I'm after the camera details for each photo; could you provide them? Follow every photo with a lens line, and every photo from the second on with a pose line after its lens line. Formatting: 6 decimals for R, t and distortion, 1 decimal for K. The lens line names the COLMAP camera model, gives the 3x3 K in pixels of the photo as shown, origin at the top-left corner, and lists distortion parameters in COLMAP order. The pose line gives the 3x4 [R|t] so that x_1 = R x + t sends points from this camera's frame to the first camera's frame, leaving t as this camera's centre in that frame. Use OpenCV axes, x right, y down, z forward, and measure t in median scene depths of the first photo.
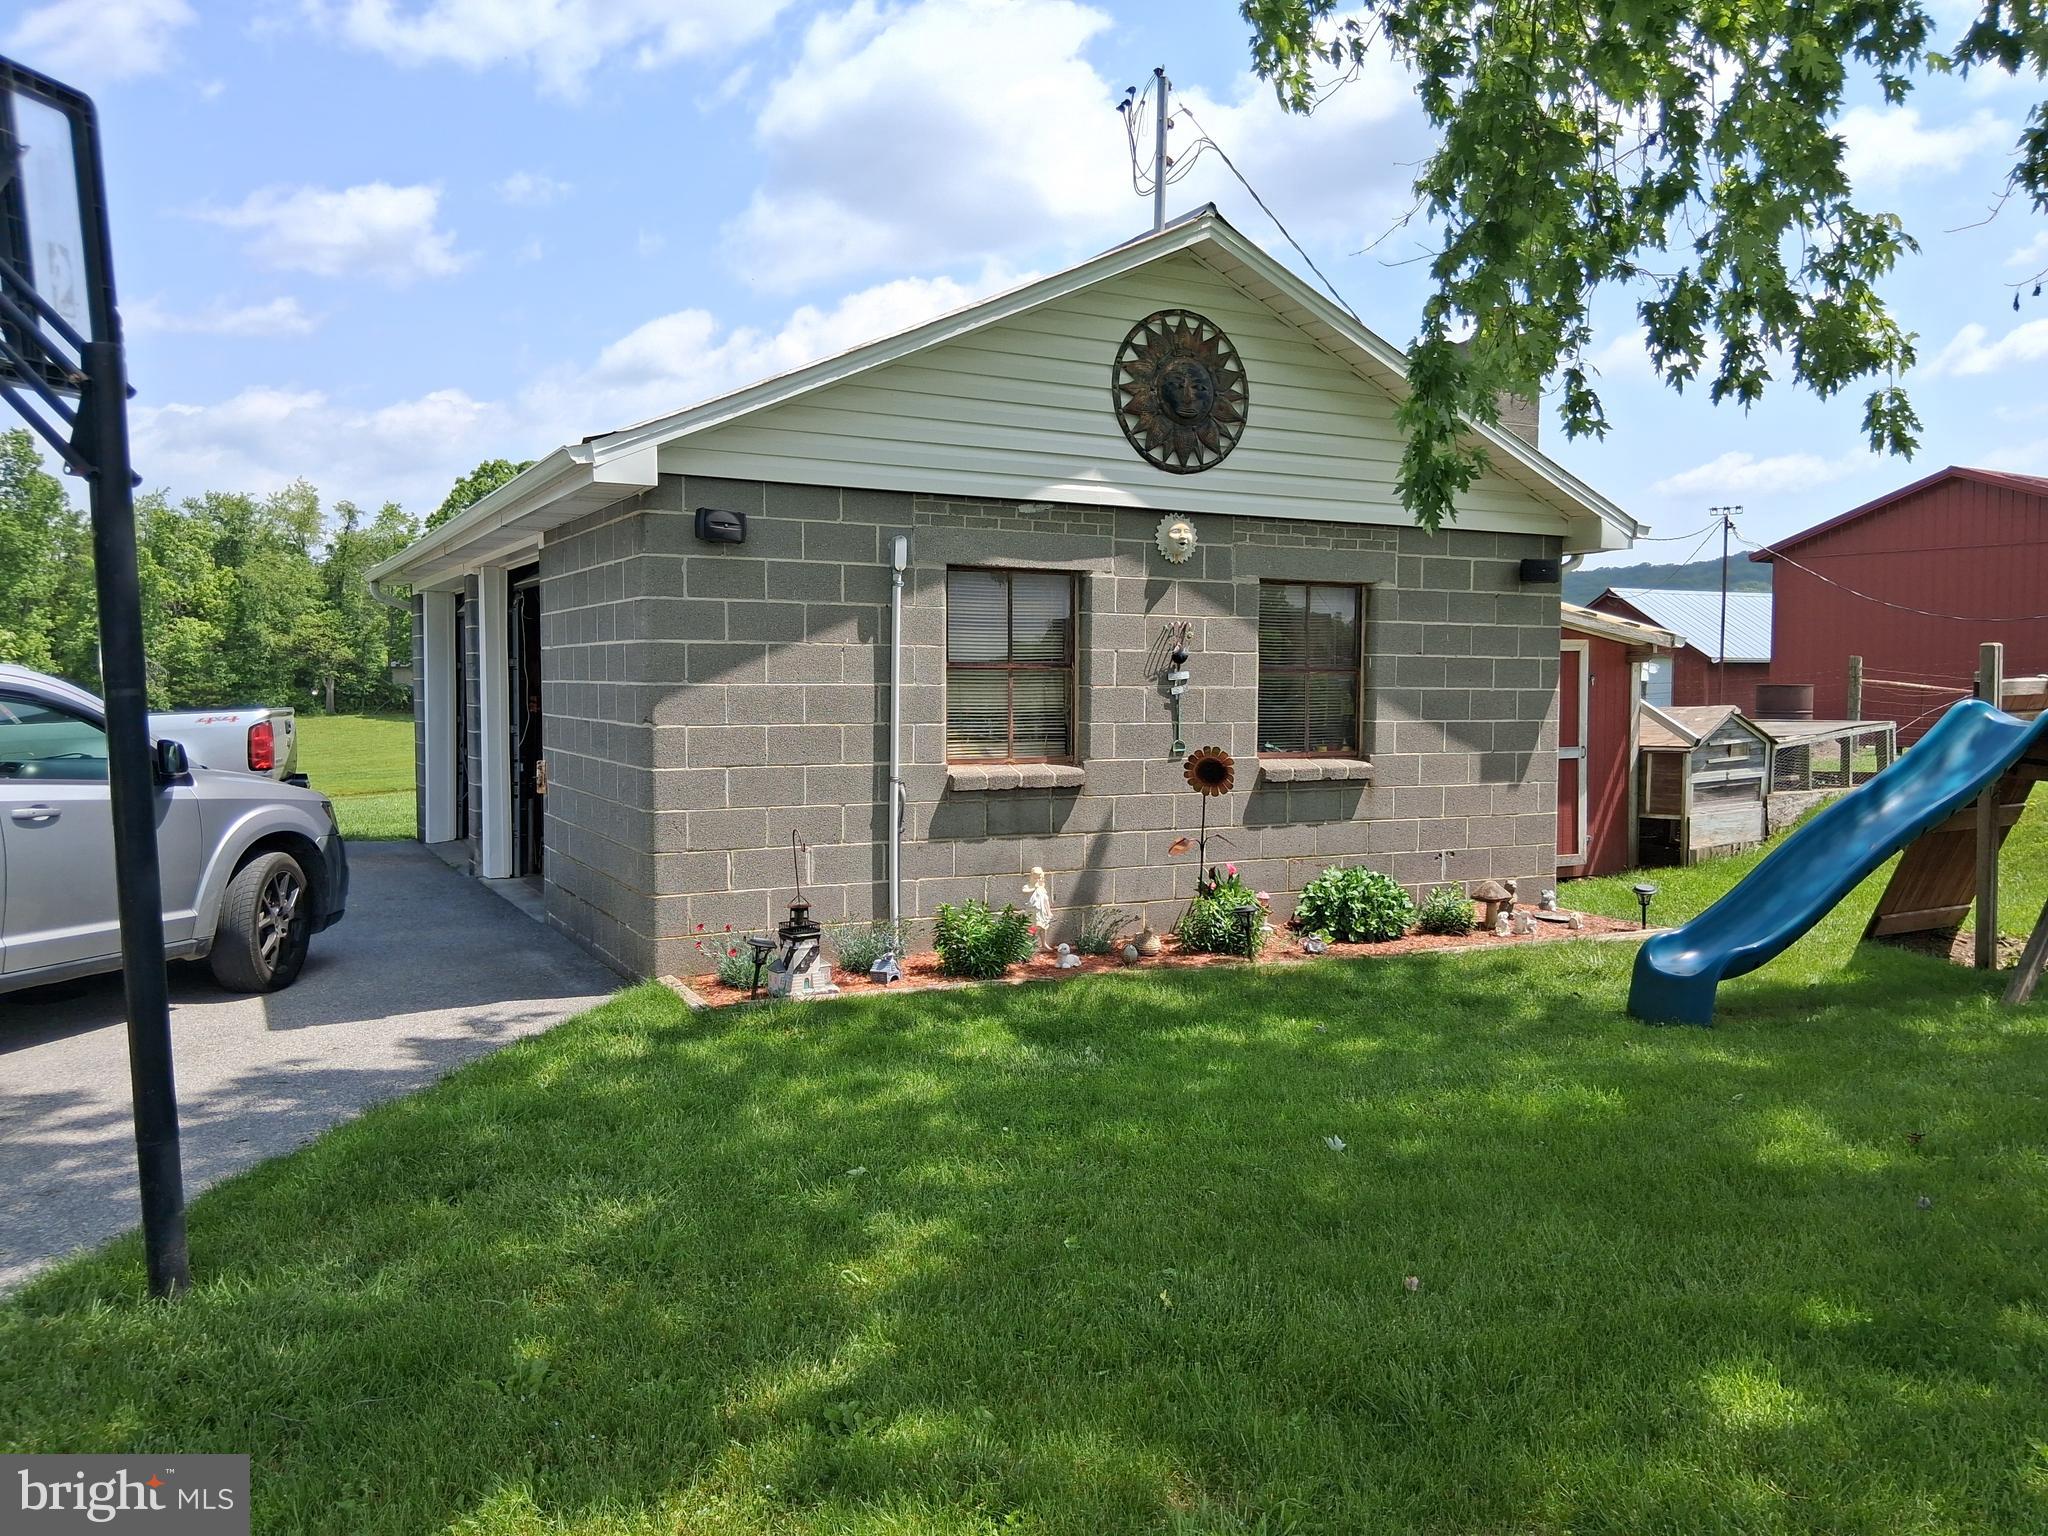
lens RADIAL K [[1560.2, 0, 1018.9], [0, 1560.2, 760.8], [0, 0, 1]] dist [0.078161, -0.148069]
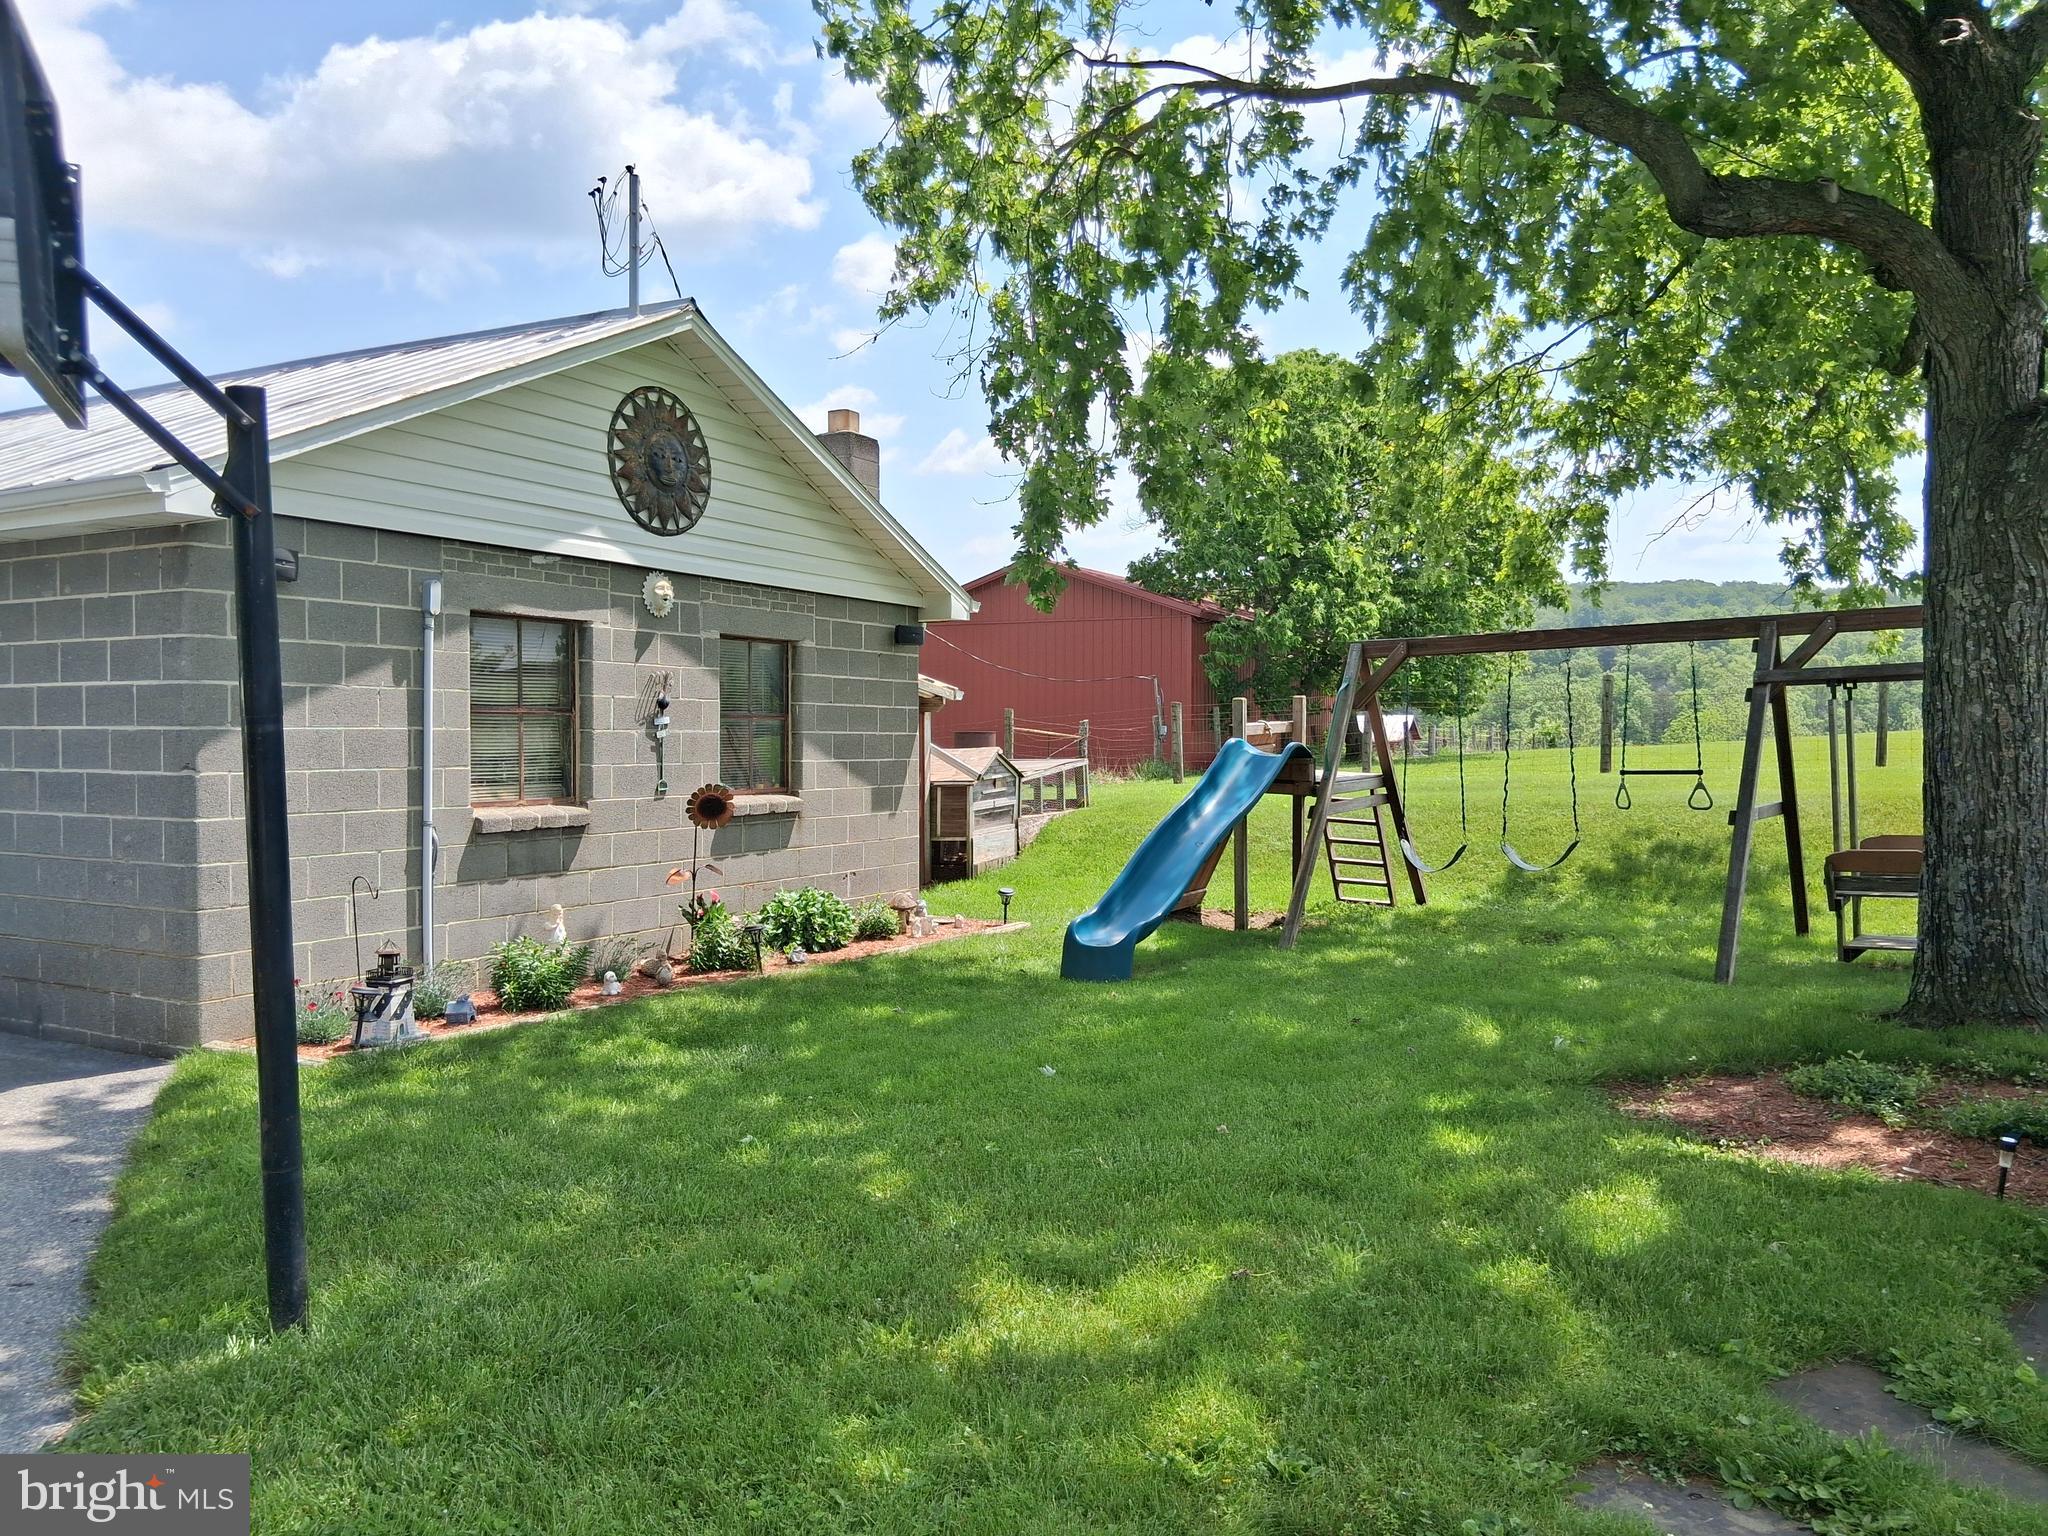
lens RADIAL K [[1560.2, 0, 1079.5], [0, 1560.2, 756.2], [0, 0, 1]] dist [0.078161, -0.148069]
pose [[0.814526, -0.012858, 0.579984, -0.301029], [0.033776, 0.999109, -0.025286, 0.007901], [-0.579142, 0.040186, 0.814235, -0.054950]]
